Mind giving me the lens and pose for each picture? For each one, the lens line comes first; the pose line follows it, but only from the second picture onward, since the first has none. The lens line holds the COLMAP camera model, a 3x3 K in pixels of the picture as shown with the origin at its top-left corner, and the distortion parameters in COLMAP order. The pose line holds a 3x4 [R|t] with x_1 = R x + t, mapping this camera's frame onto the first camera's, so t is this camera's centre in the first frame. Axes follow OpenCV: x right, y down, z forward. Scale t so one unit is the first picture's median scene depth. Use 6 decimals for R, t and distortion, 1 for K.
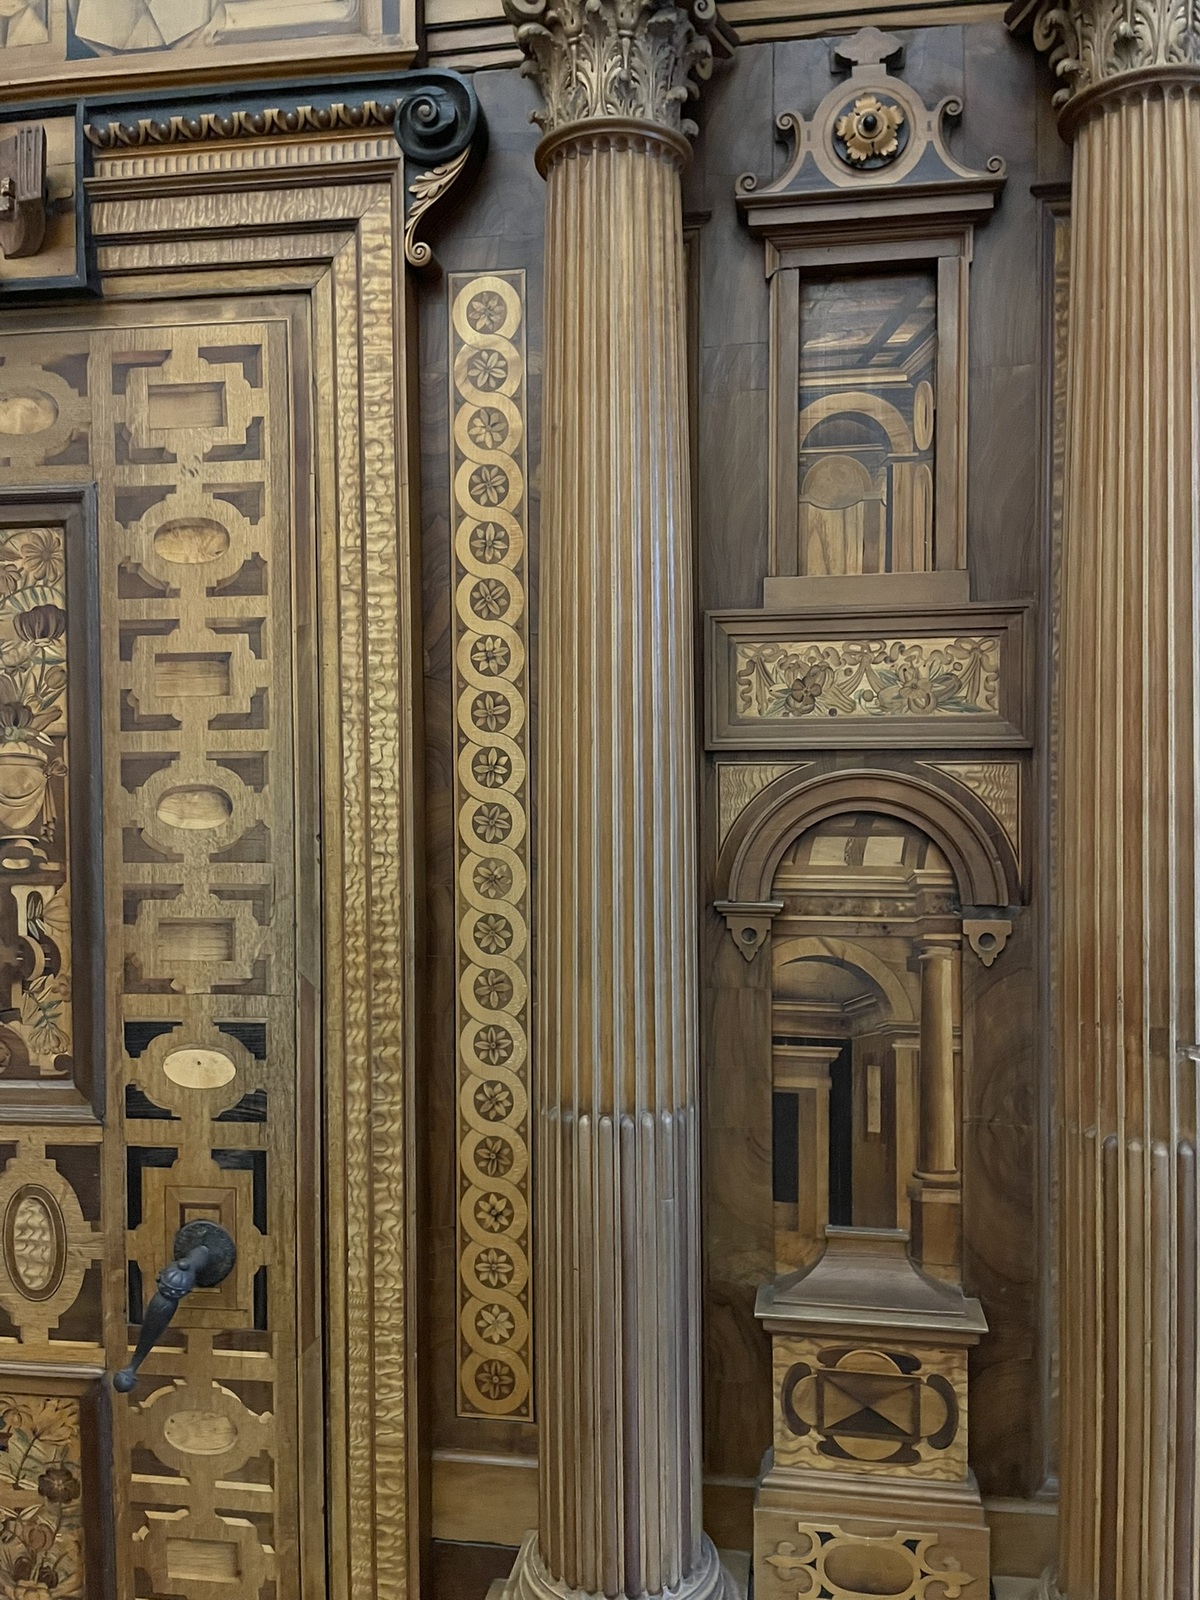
lens RADIAL K [[1216.8, 0, 600.0], [0, 1216.8, 800.0], [0, 0, 1]] dist [0.085210, -0.124169]
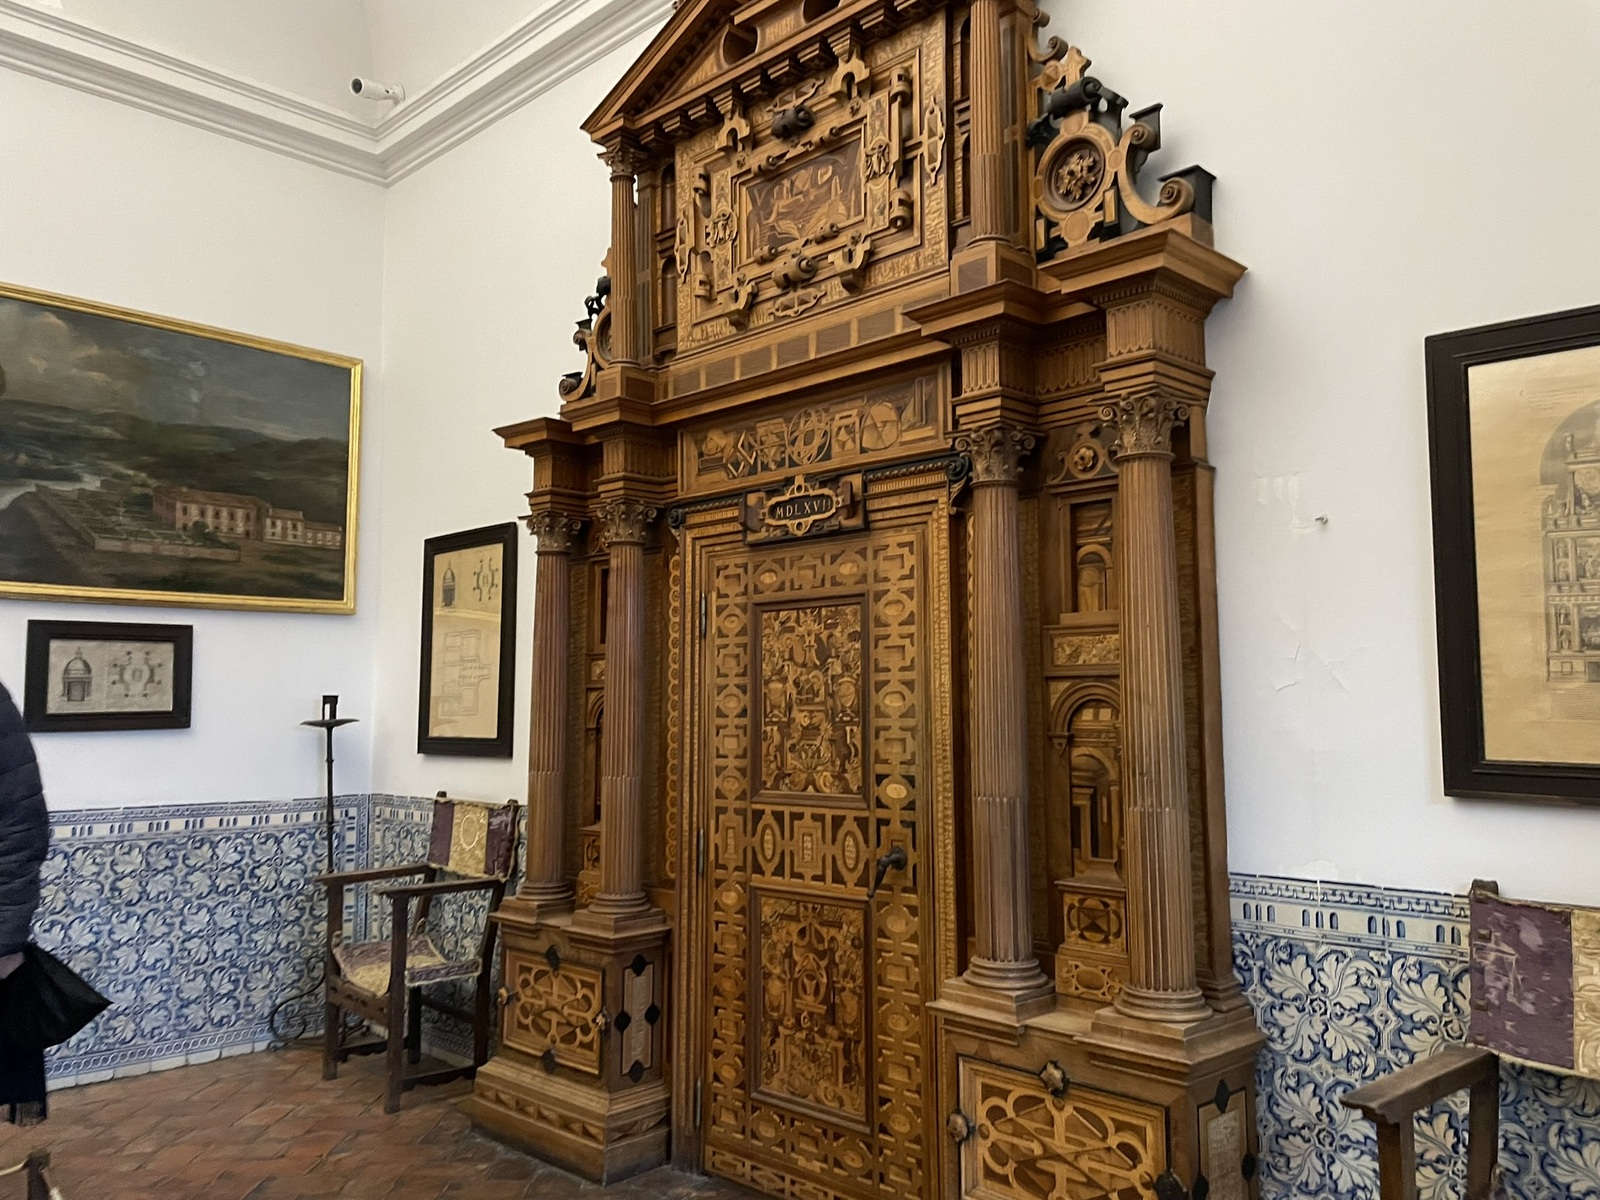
lens RADIAL K [[1216.8, 0, 800.0], [0, 1216.8, 600.0], [0, 0, 1]] dist [0.085210, -0.124169]
pose [[0.798290, -0.050313, -0.600168, 1.232623], [-0.019605, 0.993806, -0.109389, 0.093610], [0.601954, 0.099090, 0.792358, -1.438882]]
